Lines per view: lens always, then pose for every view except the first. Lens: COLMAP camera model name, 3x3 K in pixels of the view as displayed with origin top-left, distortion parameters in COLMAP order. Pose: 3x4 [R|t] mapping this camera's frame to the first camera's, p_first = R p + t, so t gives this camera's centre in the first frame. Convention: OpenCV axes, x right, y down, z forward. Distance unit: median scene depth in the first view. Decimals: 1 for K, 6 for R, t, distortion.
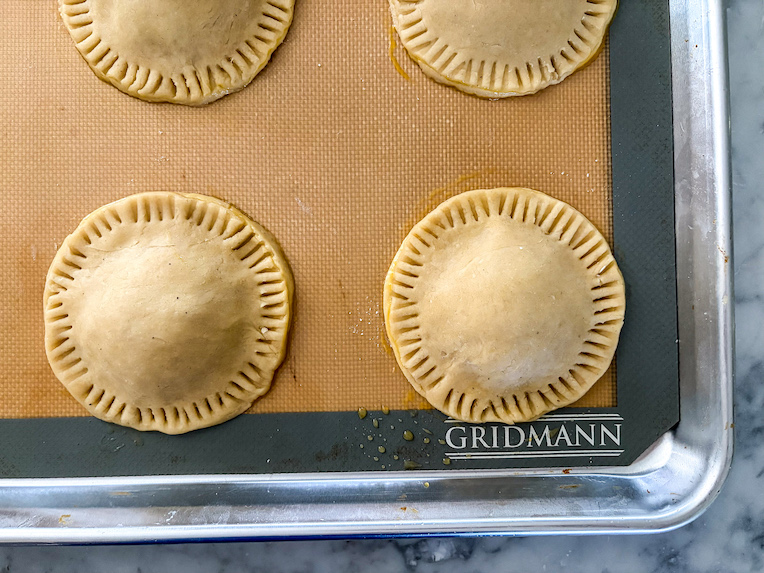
lens RADIAL K [[576.0, 0, 382.2], [0, 576.0, 289.3], [0, 0, 1]] dist [-0.006542, -0.025963]
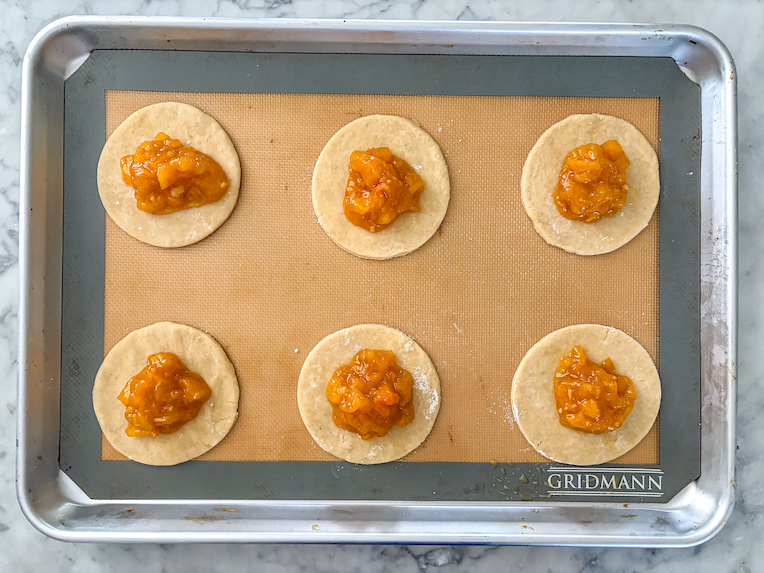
lens RADIAL K [[576.0, 0, 376.5], [0, 576.0, 283.7], [0, 0, 1]] dist [-0.006542, -0.025963]
pose [[0.999283, 0.024343, -0.028991, -0.318893], [-0.024733, 0.999607, -0.013165, -0.242438], [0.028659, 0.013872, 0.999493, -0.568393]]
